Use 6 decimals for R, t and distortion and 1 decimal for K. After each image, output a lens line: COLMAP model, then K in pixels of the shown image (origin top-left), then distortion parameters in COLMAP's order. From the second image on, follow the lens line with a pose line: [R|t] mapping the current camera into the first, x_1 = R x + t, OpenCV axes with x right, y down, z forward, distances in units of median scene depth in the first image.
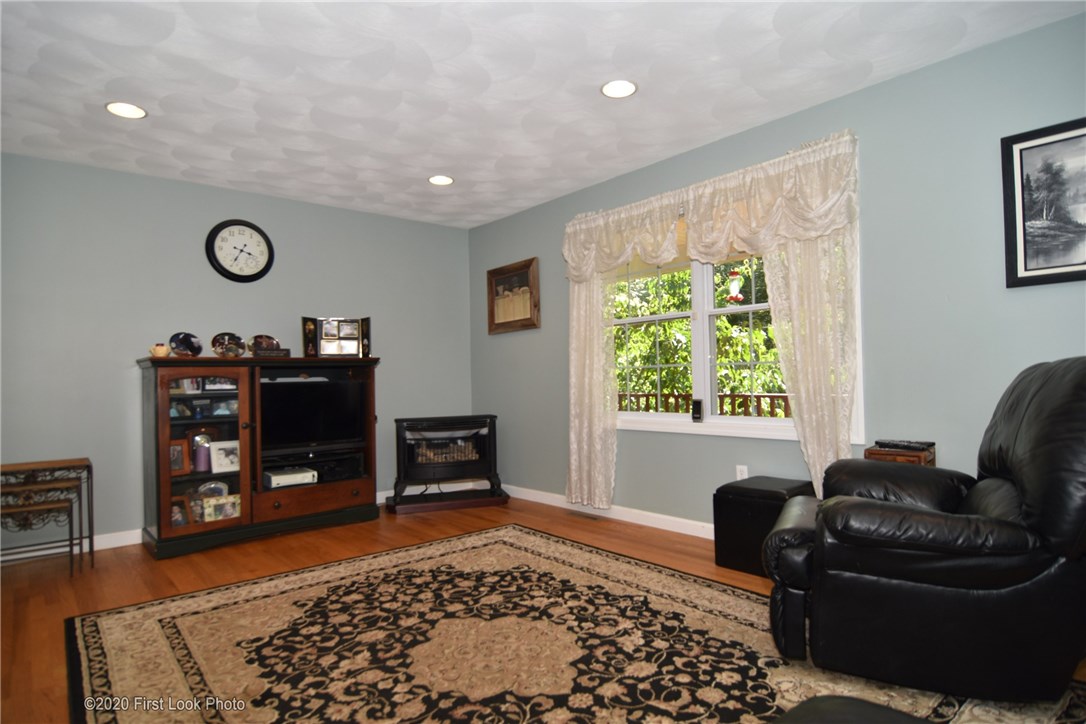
lens RADIAL K [[641.9, 0, 581.0], [0, 641.9, 354.8], [0, 0, 1]] dist [-0.004843, -0.011619]
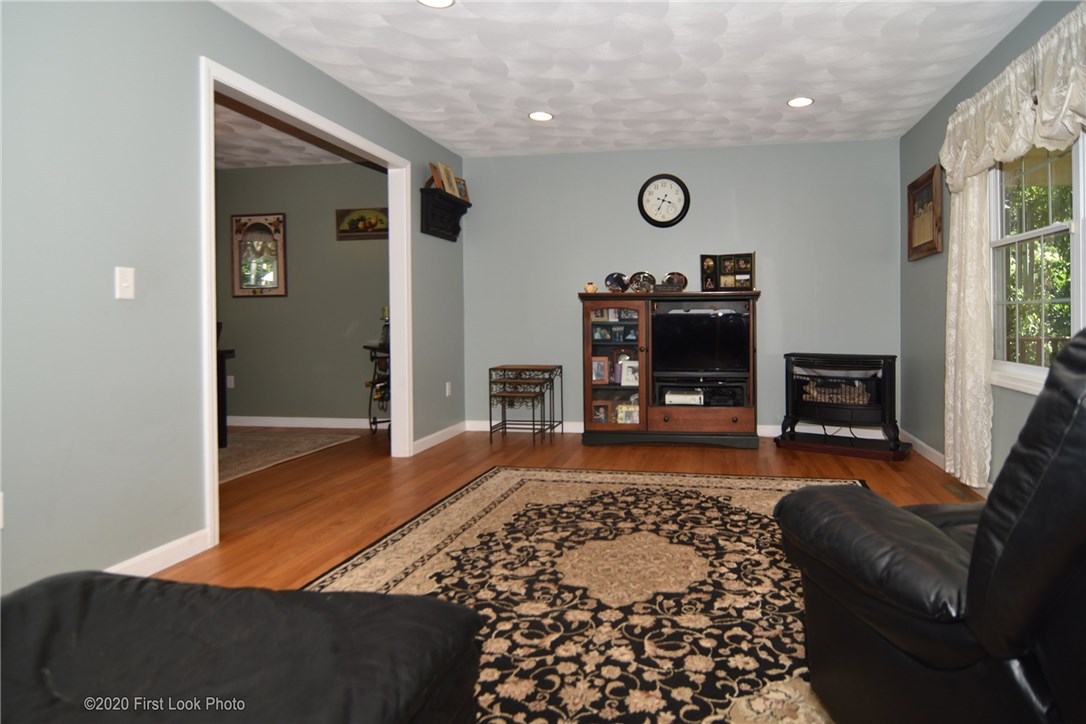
lens RADIAL K [[676.7, 0, 549.0], [0, 676.7, 312.6], [0, 0, 1]] dist [-0.004408, -0.000304]
pose [[0.567851, 0.018885, -0.822914, 0.434362], [0.020565, 0.999099, 0.037119, -0.009501], [0.822874, -0.038001, 0.566952, 0.139750]]
